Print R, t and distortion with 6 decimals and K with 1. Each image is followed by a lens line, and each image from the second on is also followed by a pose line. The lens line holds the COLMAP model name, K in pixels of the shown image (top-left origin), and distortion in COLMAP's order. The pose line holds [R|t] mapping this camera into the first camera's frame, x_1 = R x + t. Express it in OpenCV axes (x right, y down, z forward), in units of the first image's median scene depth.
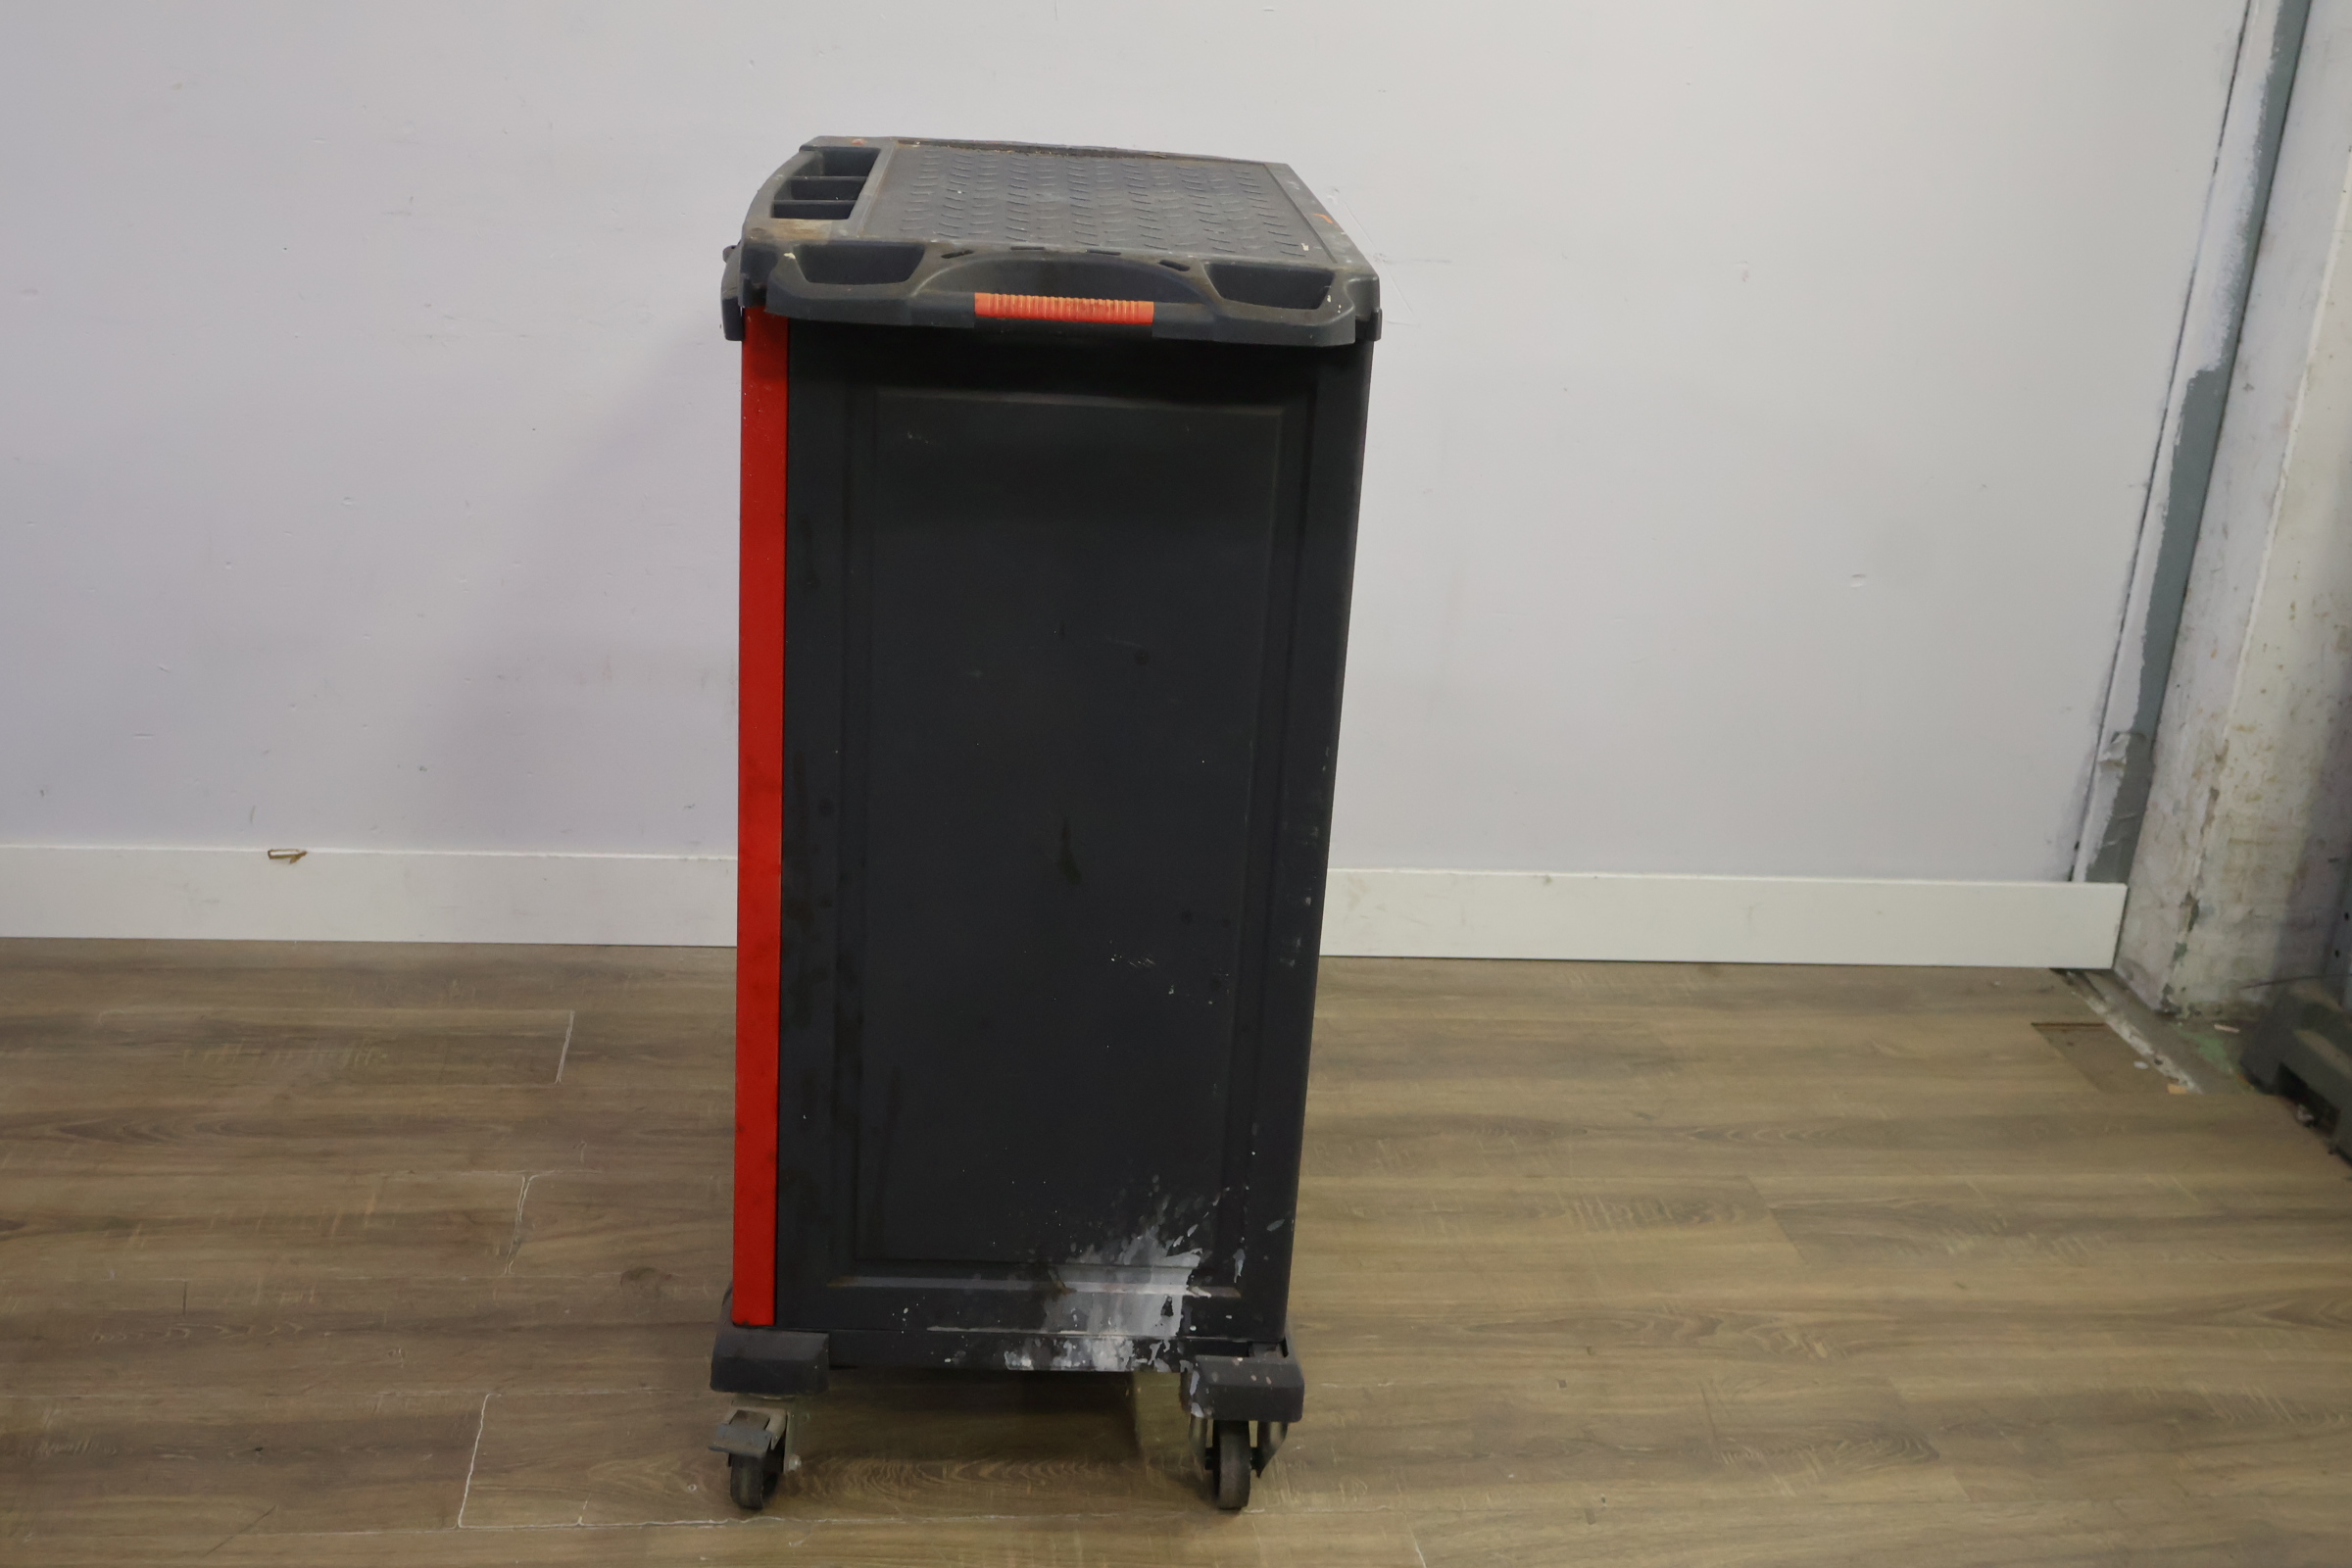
lens RADIAL K [[2552.1, 0, 1161.9], [0, 2552.1, 776.9], [0, 0, 1]] dist [0.006109, 0.000000]
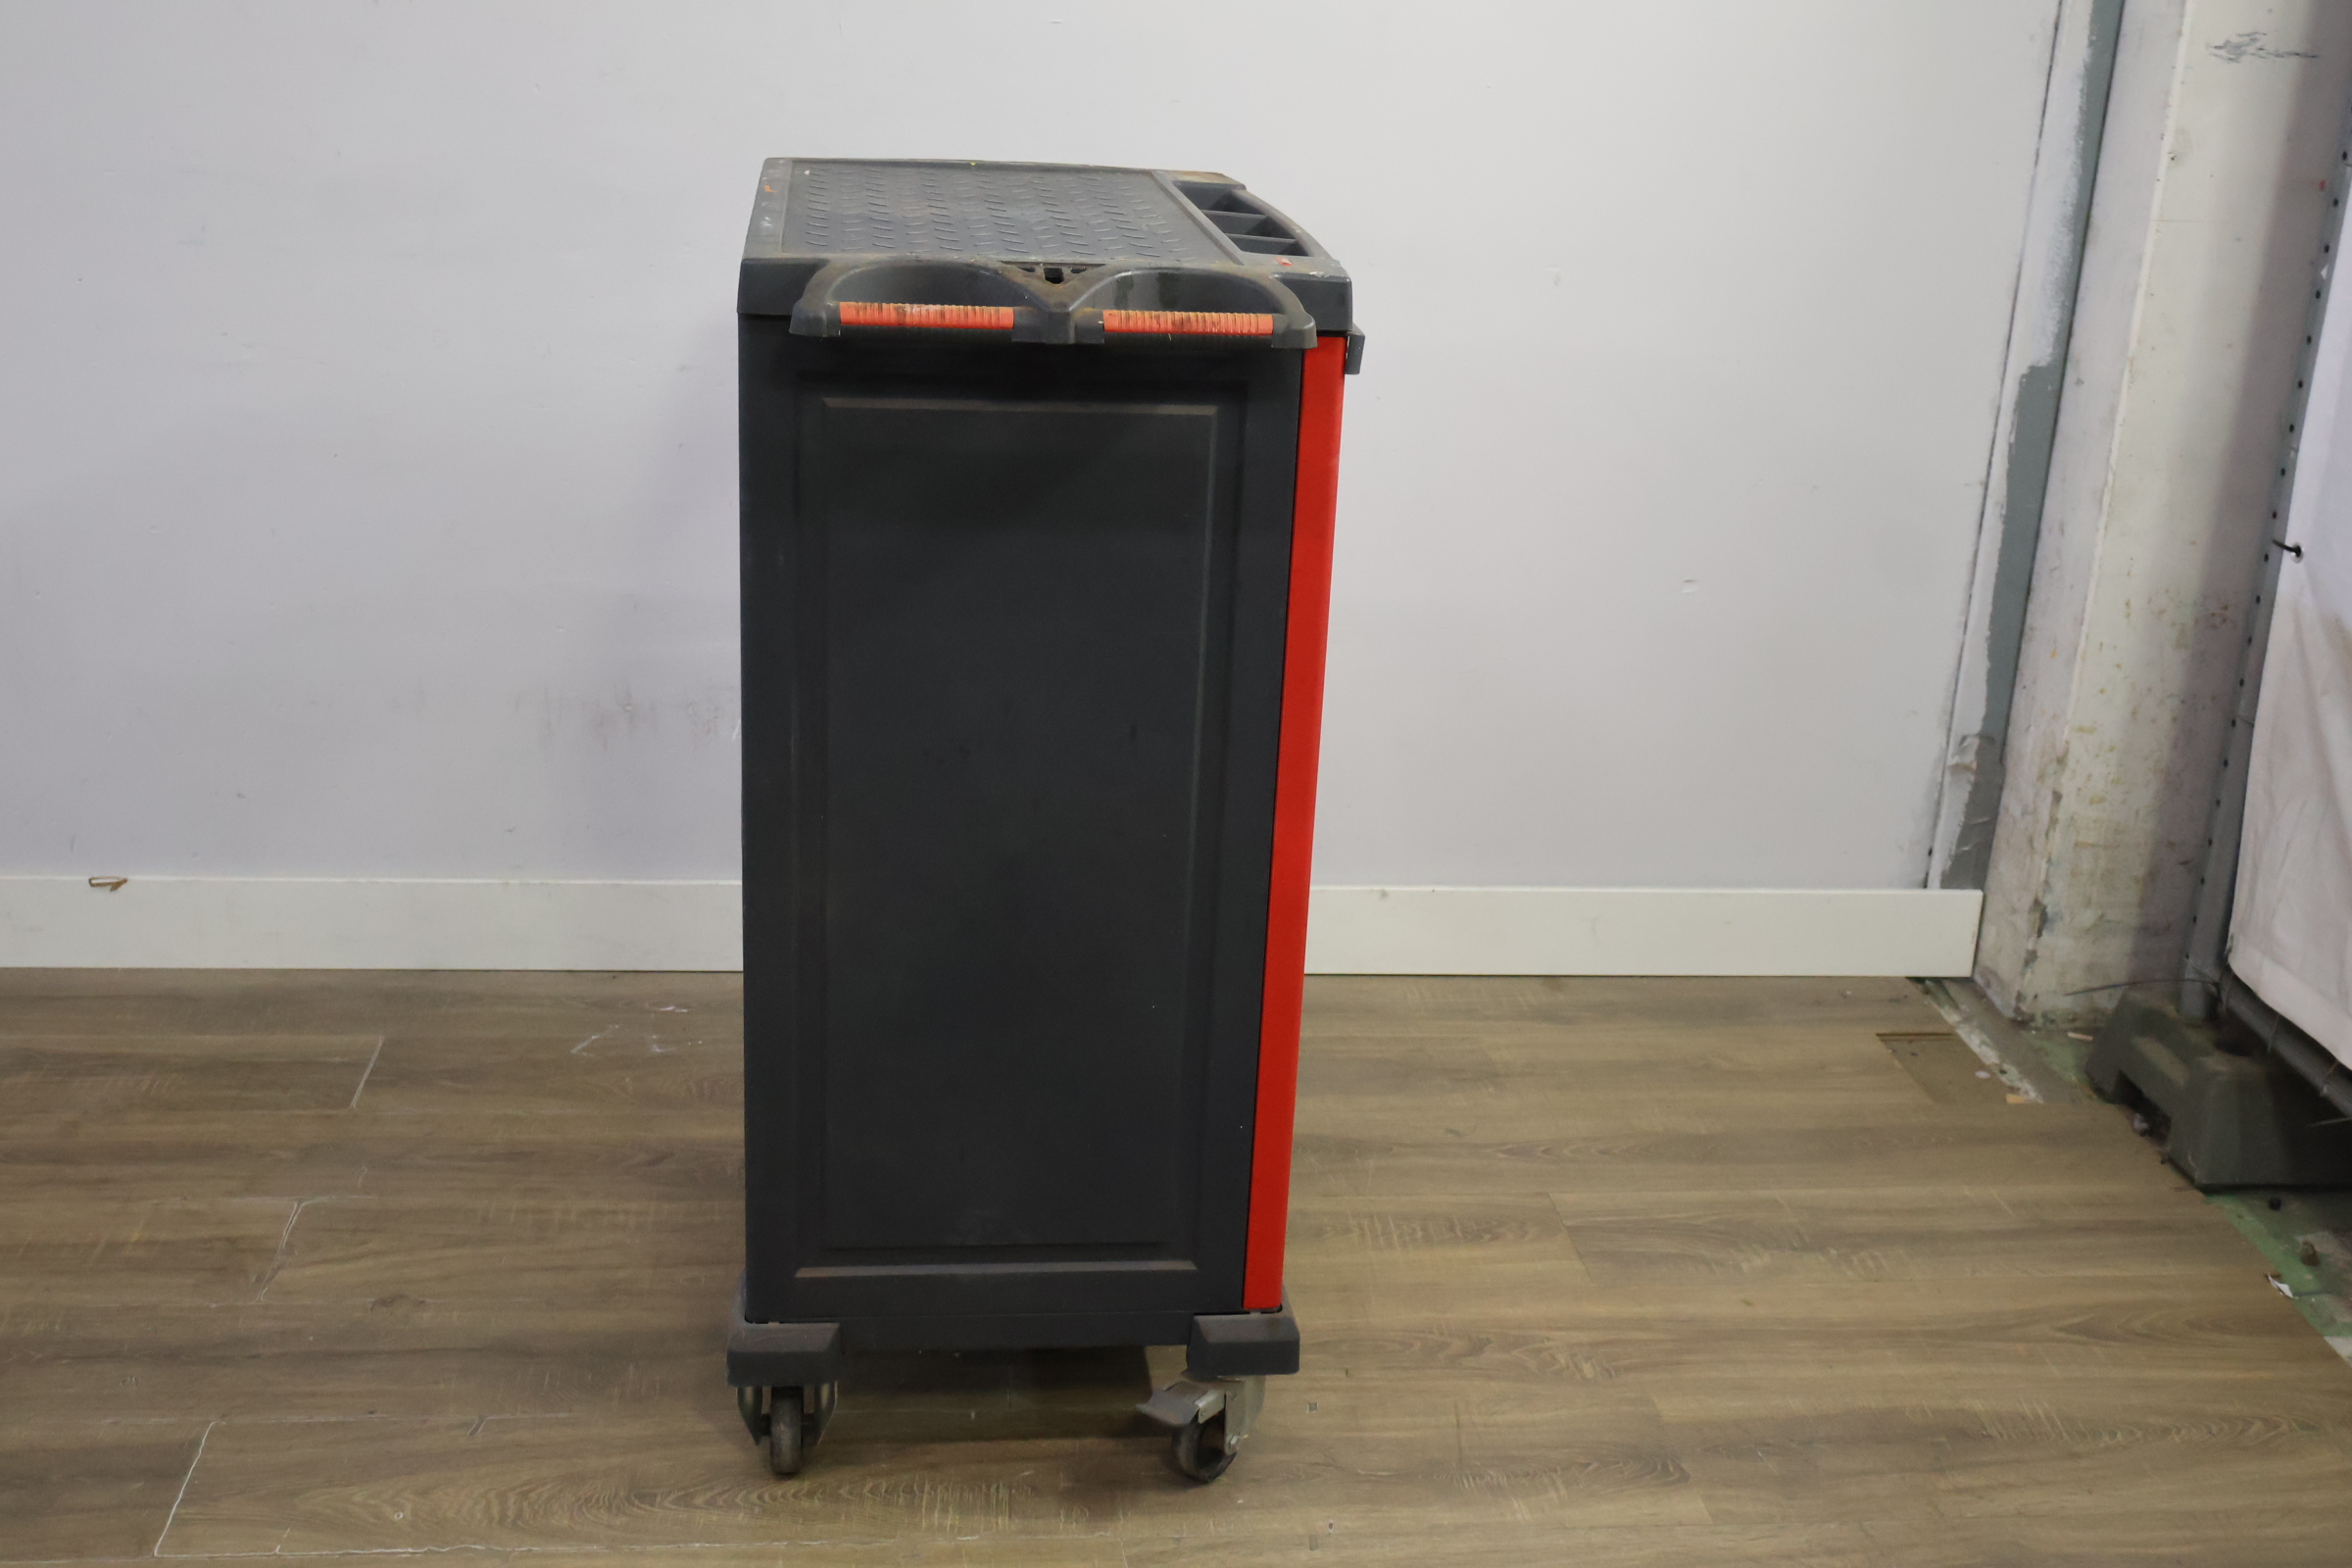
lens RADIAL K [[2550.5, 0, 1156.5], [0, 2550.5, 769.2], [0, 0, 1]] dist [-0.000793, 0.000000]
pose [[0.999363, -0.013417, -0.033056, 0.114693], [0.013074, 0.999859, -0.010575, 0.002057], [0.033193, 0.010136, 0.999398, 0.013359]]
